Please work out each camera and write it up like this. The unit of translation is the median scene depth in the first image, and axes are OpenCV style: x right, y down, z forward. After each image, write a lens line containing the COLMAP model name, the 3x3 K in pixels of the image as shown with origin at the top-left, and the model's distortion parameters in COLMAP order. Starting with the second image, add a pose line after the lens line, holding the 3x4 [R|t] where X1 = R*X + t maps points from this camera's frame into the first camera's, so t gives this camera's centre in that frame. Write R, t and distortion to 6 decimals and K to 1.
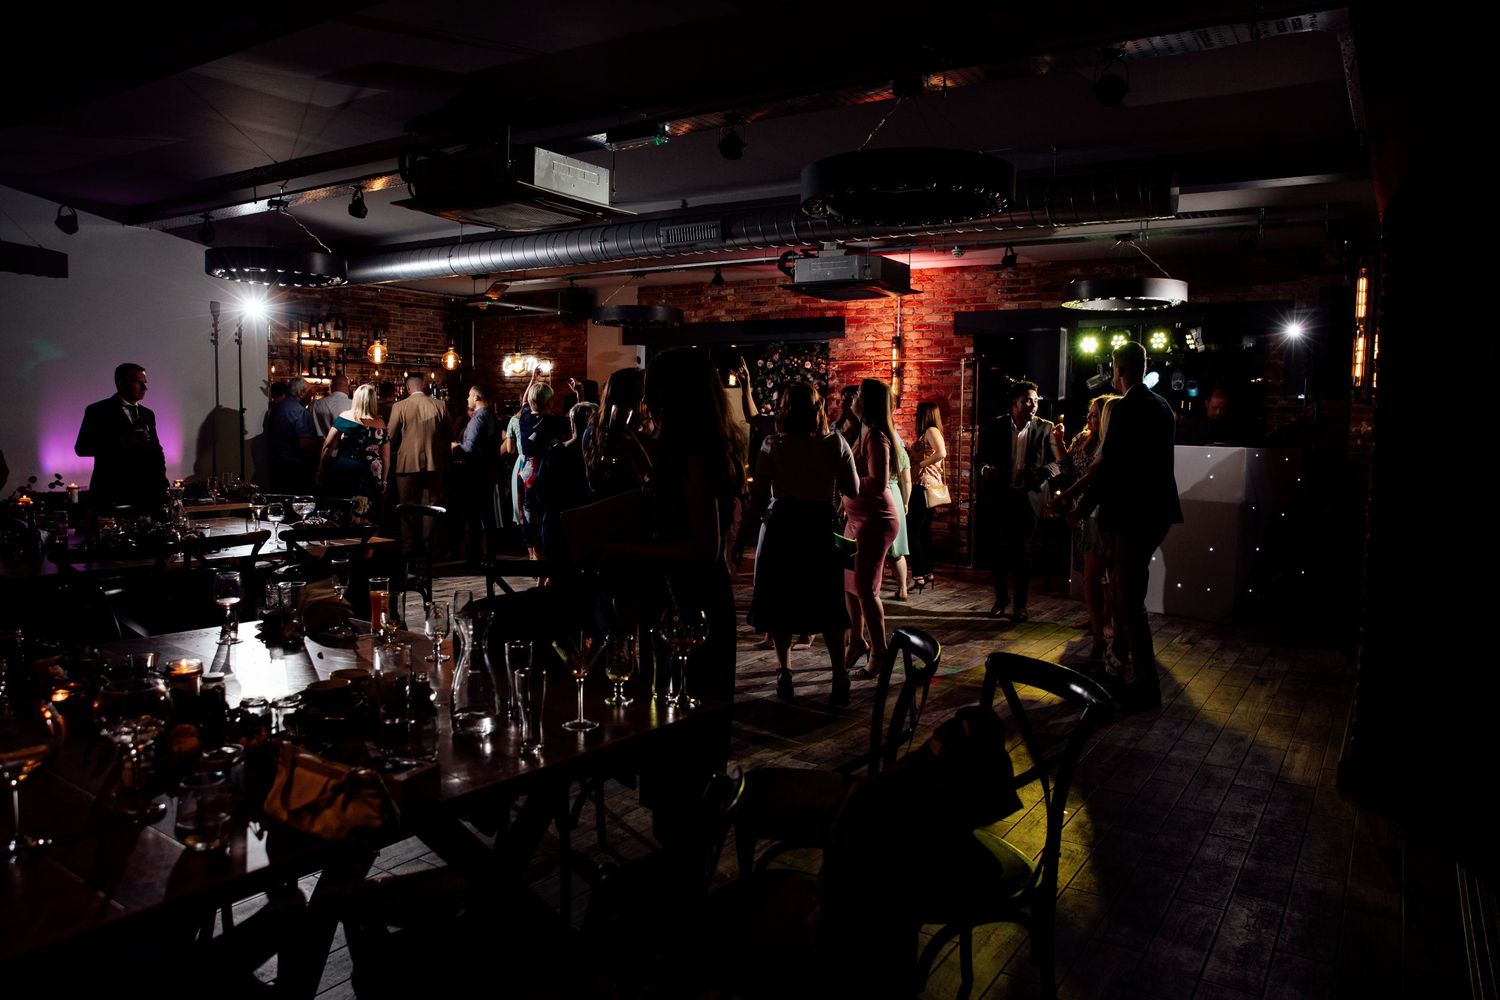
lens RADIAL K [[1023.5, 0, 754.7], [0, 1023.5, 504.8], [0, 0, 1]] dist [-0.066621, 0.000540]
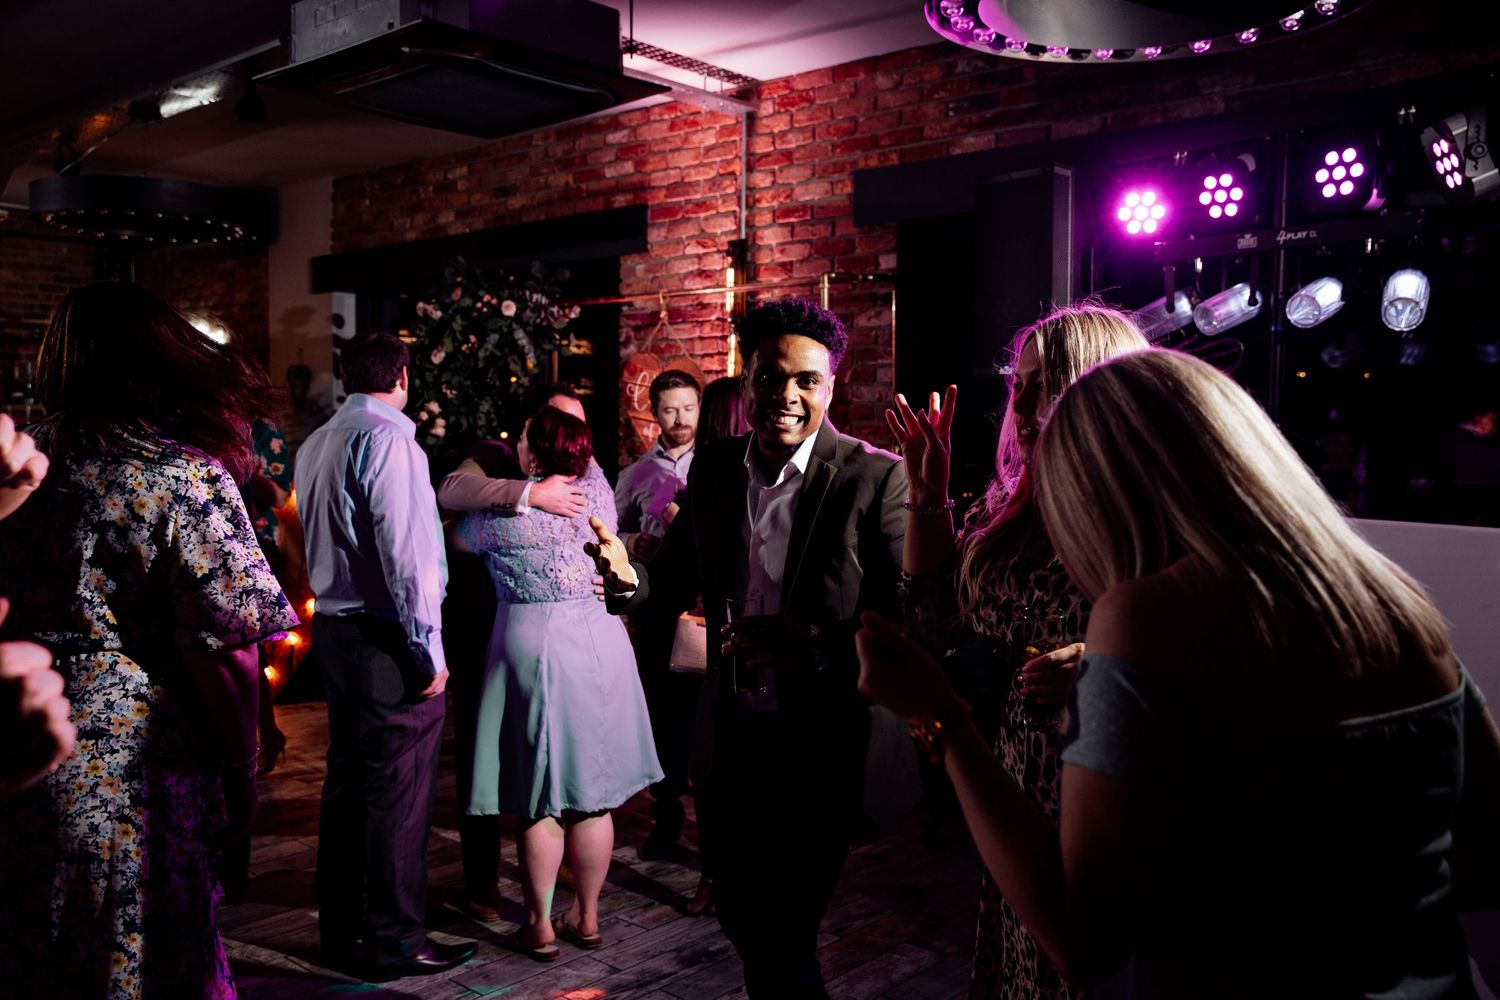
lens RADIAL K [[1279.6, 0, 746.7], [0, 1279.6, 495.8], [0, 0, 1]] dist [0.009860, 0.019073]
pose [[0.987544, -0.000560, -0.157342, 0.219889], [-0.004680, 0.999447, -0.032930, -0.038180], [0.157274, 0.033256, 0.986995, 0.455685]]
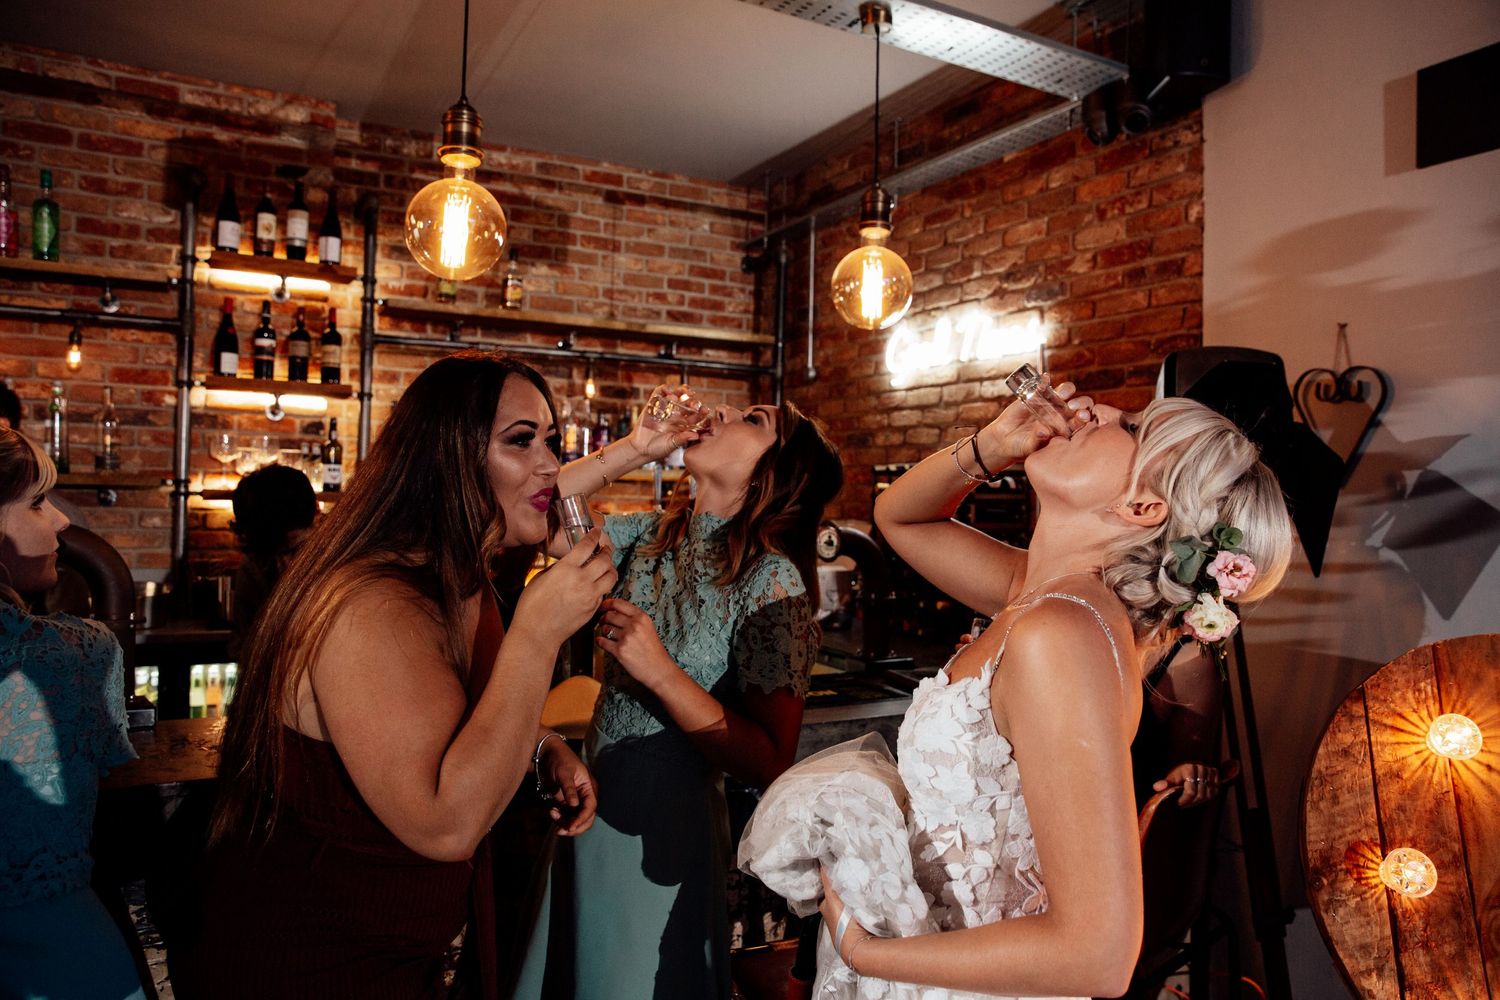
lens RADIAL K [[1023.5, 0, 750.2], [0, 1023.5, 496.5], [0, 0, 1]] dist [-0.066621, 0.000540]
pose [[0.879866, 0.002506, -0.475216, -0.173851], [-0.045875, 0.995764, -0.079688, -0.085828], [0.473003, 0.091915, 0.876253, 0.904104]]
